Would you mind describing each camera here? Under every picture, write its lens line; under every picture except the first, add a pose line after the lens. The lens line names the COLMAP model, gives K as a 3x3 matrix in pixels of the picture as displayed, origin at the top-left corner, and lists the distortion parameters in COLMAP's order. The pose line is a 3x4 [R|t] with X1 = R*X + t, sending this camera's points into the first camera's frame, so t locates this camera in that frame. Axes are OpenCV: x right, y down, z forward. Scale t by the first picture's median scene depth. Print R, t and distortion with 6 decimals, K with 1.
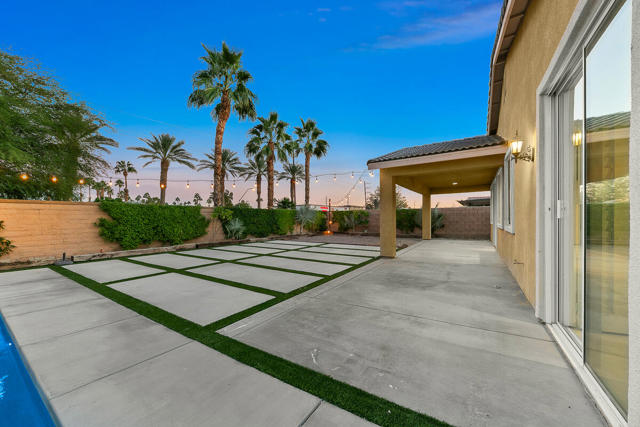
lens RADIAL K [[245.6, 0, 327.1], [0, 245.6, 218.6], [0, 0, 1]] dist [0.009541, -0.000011]
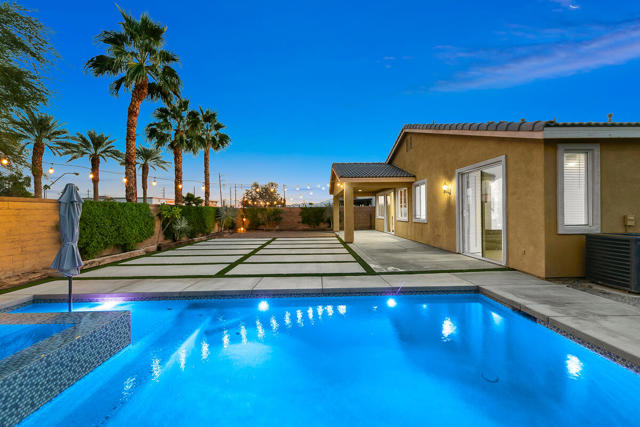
lens RADIAL K [[253.0, 0, 332.7], [0, 253.0, 215.1], [0, 0, 1]] dist [0.003997, -0.000987]
pose [[0.815128, -0.008007, 0.579226, -0.344738], [0.005254, 0.999966, 0.006428, -0.007932], [-0.579257, -0.002197, 0.815142, -0.081750]]
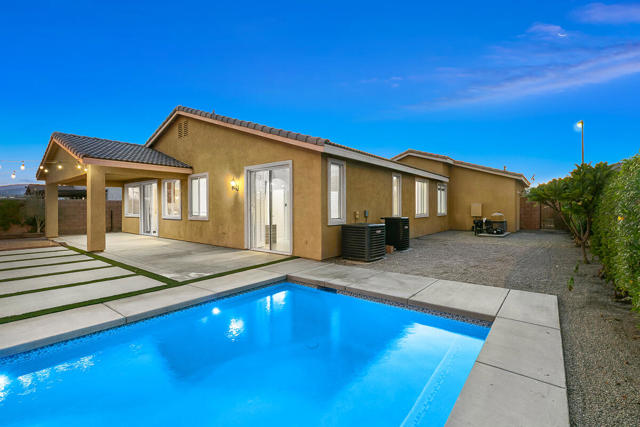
lens RADIAL K [[278.8, 0, 319.4], [0, 278.8, 209.6], [0, 0, 1]] dist [-0.000345, -0.000142]
pose [[0.113790, -0.004184, 0.993496, -0.390920], [0.003296, 0.999987, 0.003834, -0.009249], [-0.993499, 0.002838, 0.113802, -0.024935]]
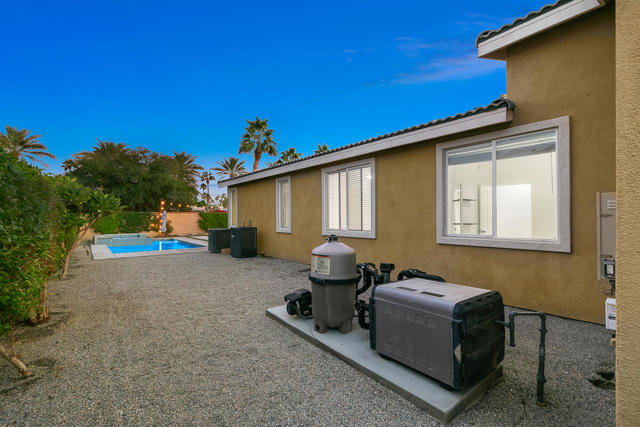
lens RADIAL K [[283.6, 0, 330.5], [0, 283.6, 217.8], [0, 0, 1]] dist [-0.019344, 0.000178]
pose [[0.962710, 0.008665, -0.270396, 0.517259], [-0.008144, 0.999962, 0.003049, -0.016980], [0.270412, -0.000733, 0.962744, -0.638786]]
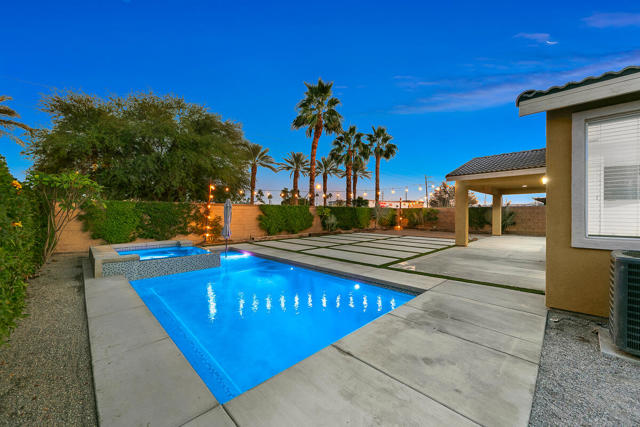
lens RADIAL K [[253.0, 0, 324.1], [0, 253.0, 211.5], [0, 0, 1]] dist [0.003997, -0.000987]
pose [[0.975479, 0.006505, -0.219996, -0.086313], [-0.008119, 0.999946, -0.006434, -0.007510], [0.219943, 0.008062, 0.975479, -0.239219]]
